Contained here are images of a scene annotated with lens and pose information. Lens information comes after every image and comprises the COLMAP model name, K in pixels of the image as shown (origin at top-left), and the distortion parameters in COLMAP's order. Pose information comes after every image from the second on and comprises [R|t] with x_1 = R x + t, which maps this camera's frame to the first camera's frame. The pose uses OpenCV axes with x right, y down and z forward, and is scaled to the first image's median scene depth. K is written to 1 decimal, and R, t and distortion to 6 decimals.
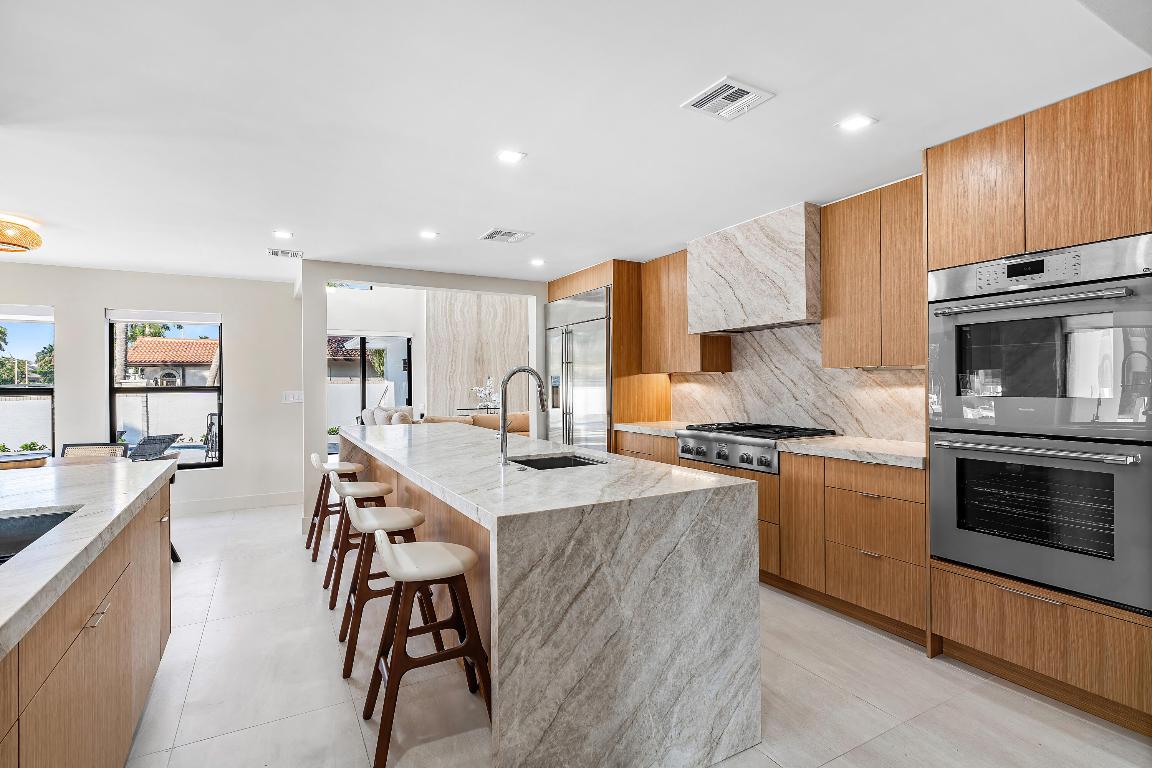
lens RADIAL K [[553.3, 0, 576.0], [0, 553.3, 384.0], [0, 0, 1]] dist [-0.000027, 0.000076]
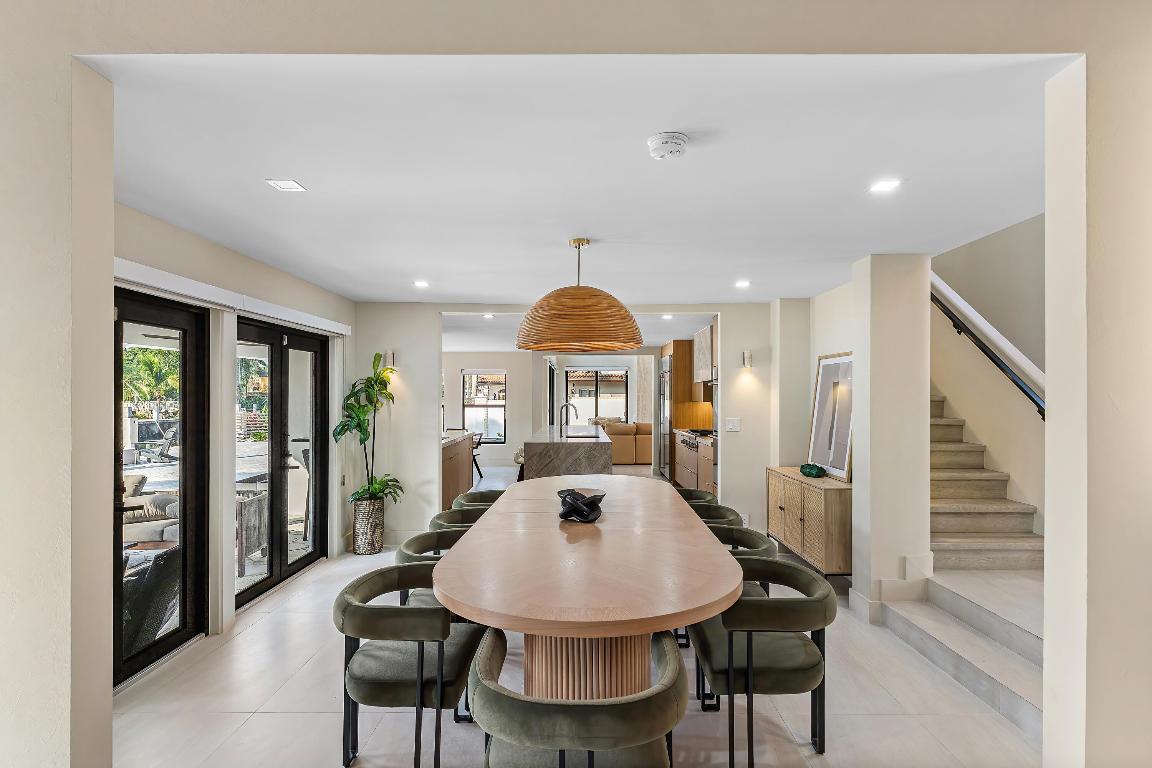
lens RADIAL K [[538.9, 0, 576.0], [0, 538.9, 396.7], [0, 0, 1]] dist [0.000224, 0.000041]
pose [[0.872933, 0.009228, -0.487753, 0.953921], [-0.009973, 0.999950, 0.001071, -0.051289], [0.487739, 0.003930, 0.872981, -1.039334]]
